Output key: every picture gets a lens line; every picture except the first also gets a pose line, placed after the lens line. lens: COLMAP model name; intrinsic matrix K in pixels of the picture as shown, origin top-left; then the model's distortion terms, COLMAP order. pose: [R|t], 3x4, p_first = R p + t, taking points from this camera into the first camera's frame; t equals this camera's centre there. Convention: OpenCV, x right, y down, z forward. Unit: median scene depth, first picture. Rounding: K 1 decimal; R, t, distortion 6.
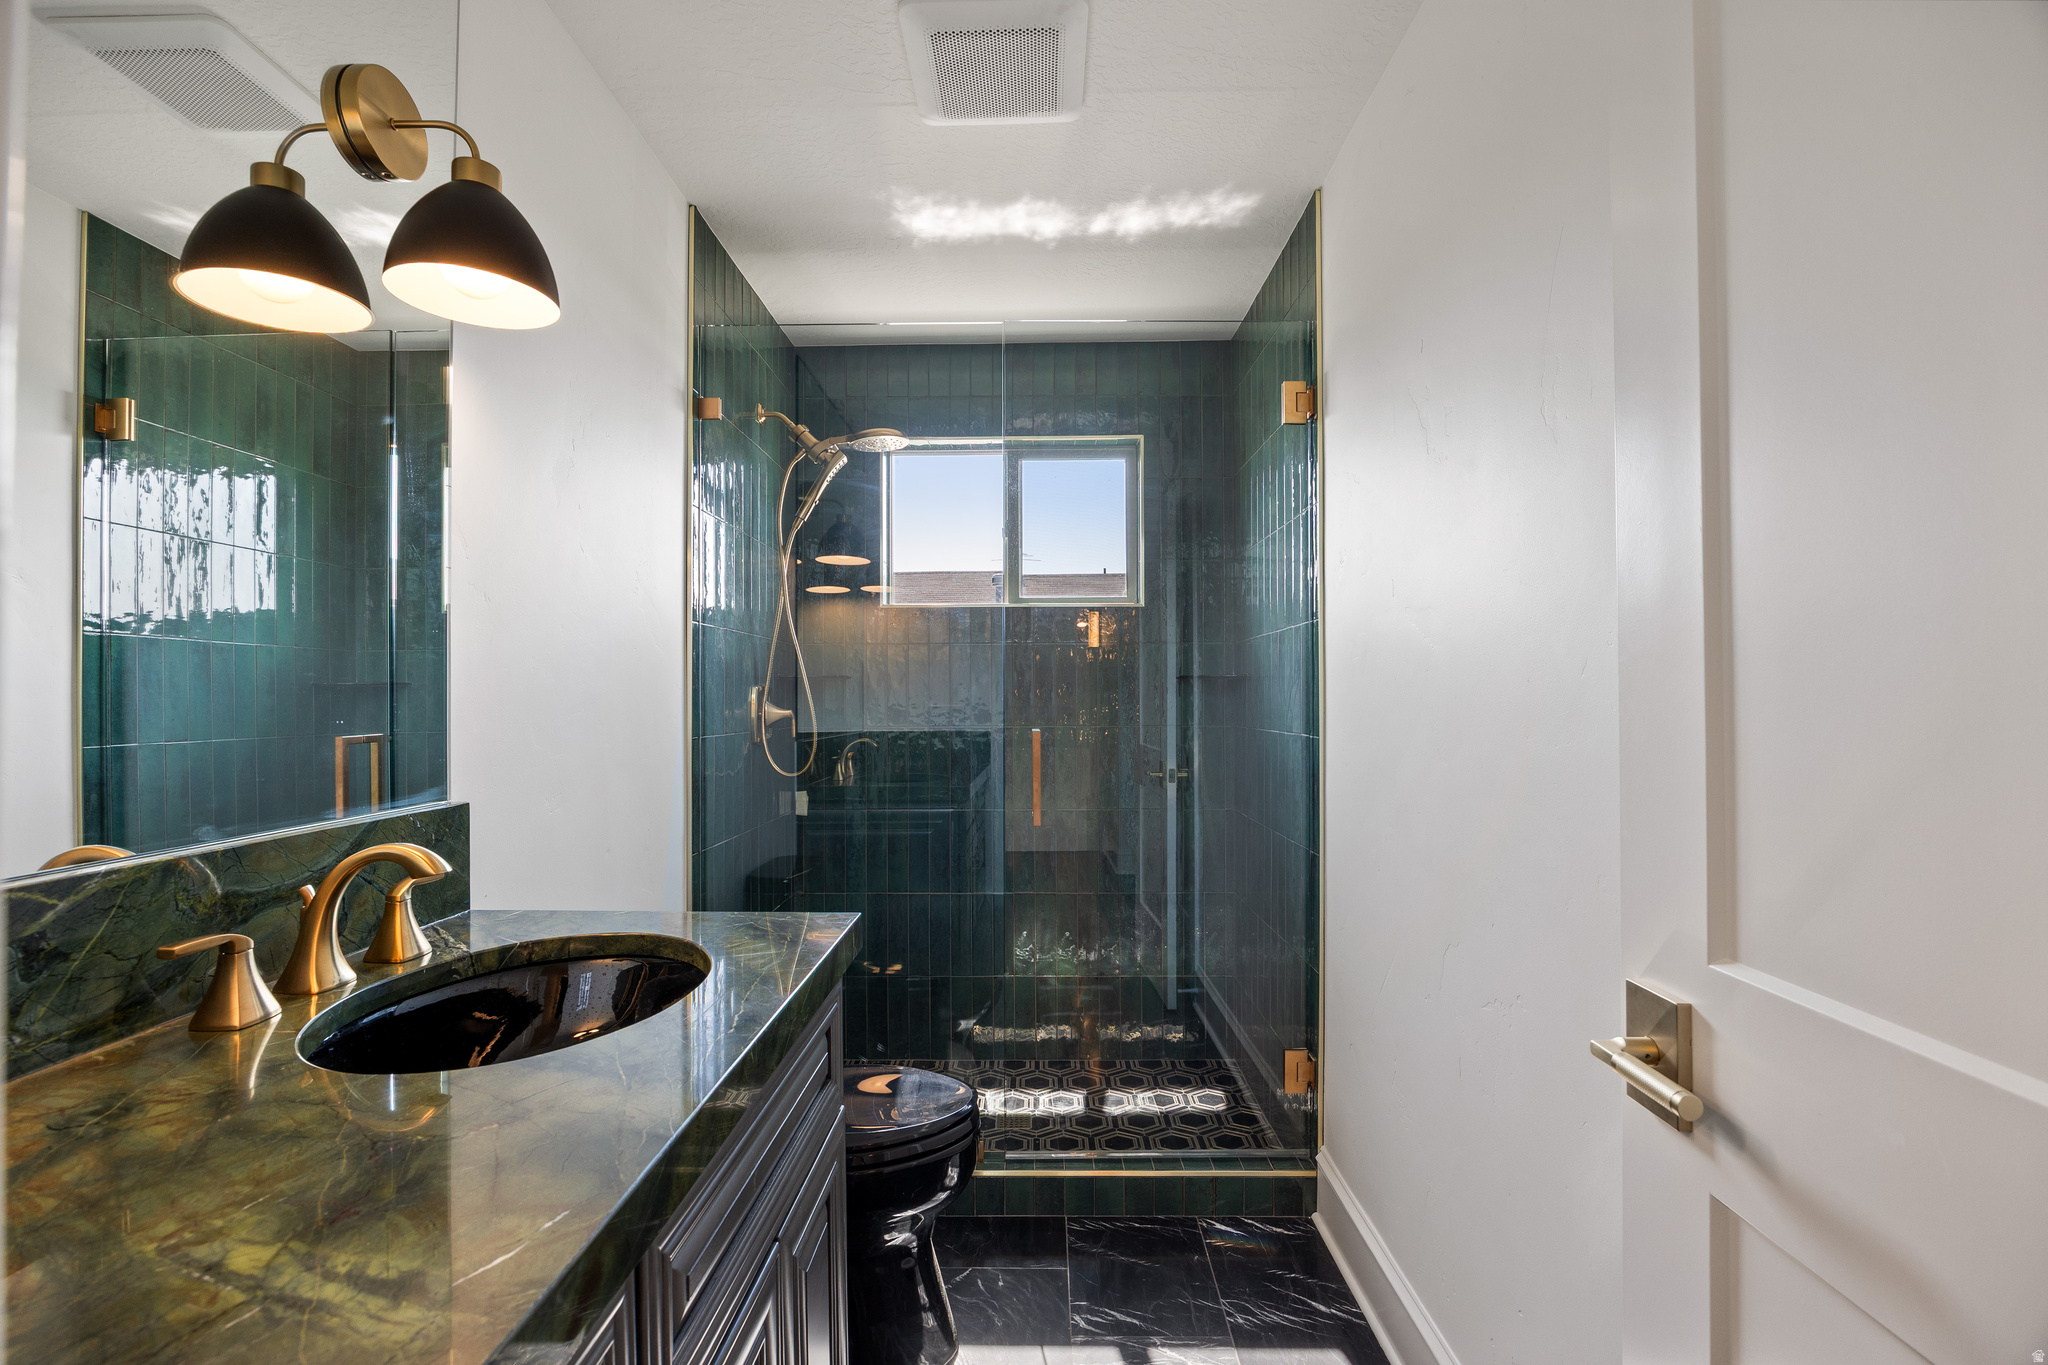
lens RADIAL K [[903.3, 0, 1024.0], [0, 903.3, 682.5], [0, 0, 1]] dist [-0.017934, 0.000367]
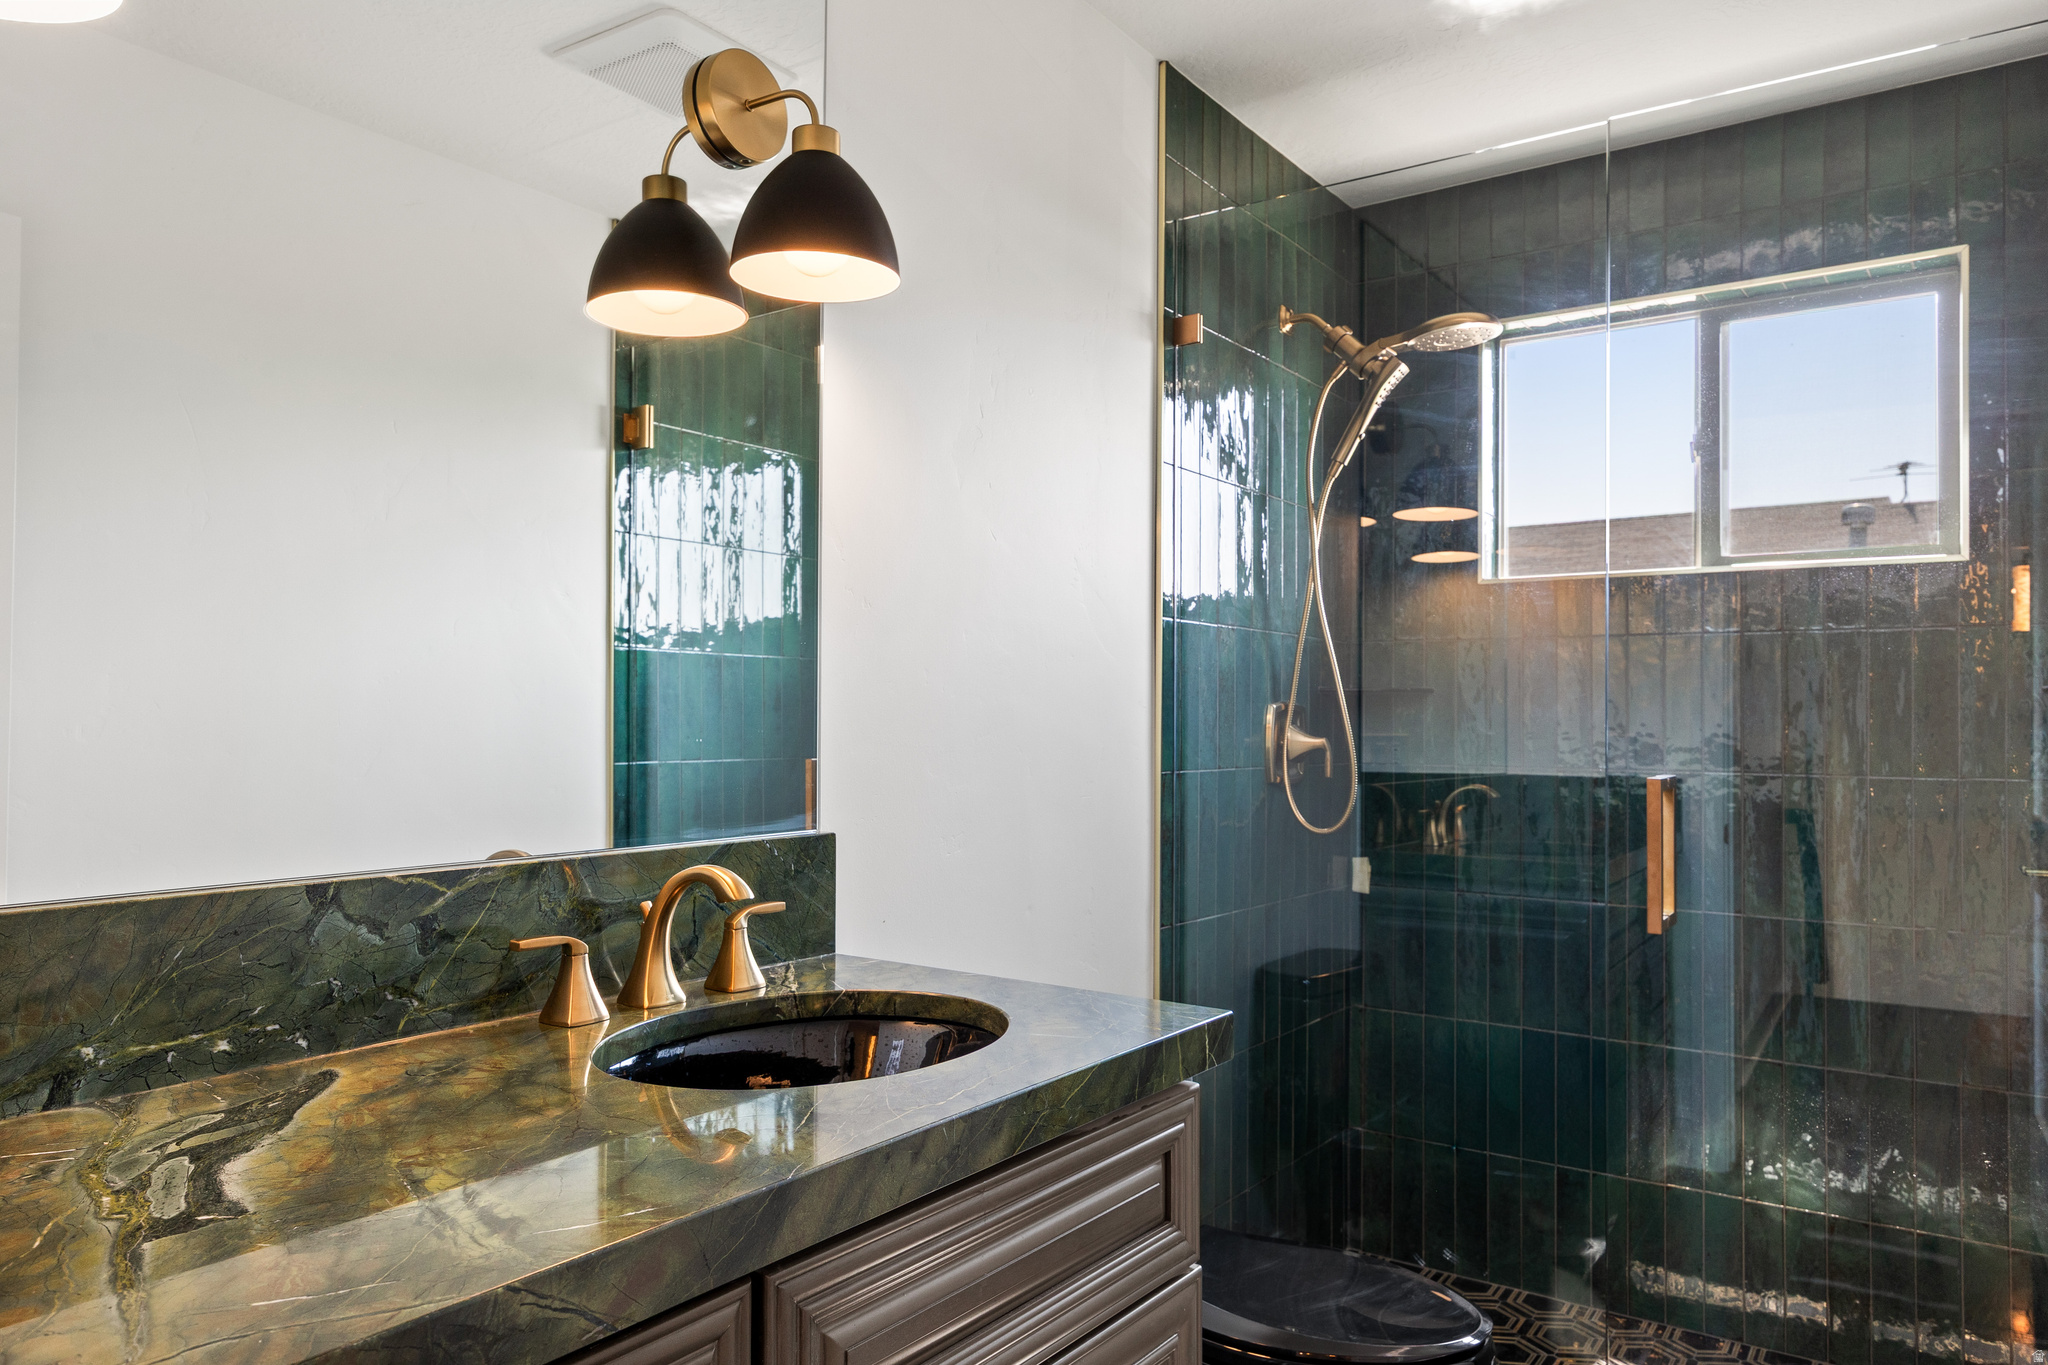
lens RADIAL K [[1405.2, 0, 1024.0], [0, 1405.2, 682.5], [0, 0, 1]] dist [0.001921, -0.000270]
pose [[0.820577, -0.005225, -0.571512, 0.202663], [-0.000602, 0.999950, -0.010006, -0.001545], [0.571536, 0.008555, 0.820532, -0.027116]]
